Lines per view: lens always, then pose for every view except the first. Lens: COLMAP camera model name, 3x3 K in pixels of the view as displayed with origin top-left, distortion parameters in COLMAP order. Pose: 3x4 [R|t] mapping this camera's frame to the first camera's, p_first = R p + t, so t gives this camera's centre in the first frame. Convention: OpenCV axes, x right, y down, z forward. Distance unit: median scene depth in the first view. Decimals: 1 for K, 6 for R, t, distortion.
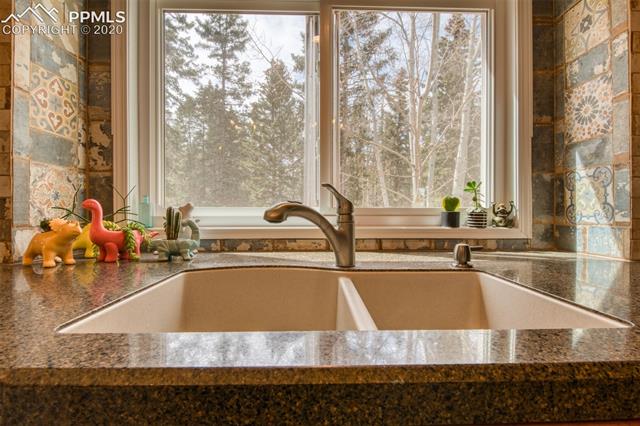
lens RADIAL K [[339.4, 0, 320.0], [0, 339.4, 213.0], [0, 0, 1]] dist [-0.001220, -0.000536]
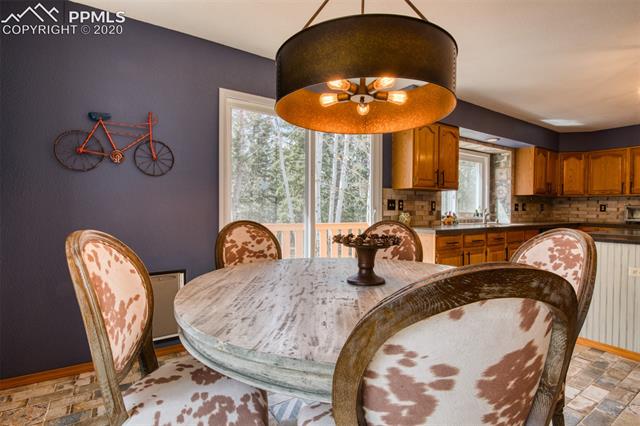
lens RADIAL K [[339.4, 0, 320.0], [0, 339.4, 213.0], [0, 0, 1]] dist [-0.001220, -0.000536]
pose [[0.822328, -0.004460, 0.568996, -3.704387], [0.002645, 0.999988, 0.004015, -0.026706], [-0.569008, -0.001796, 0.822330, -1.363010]]
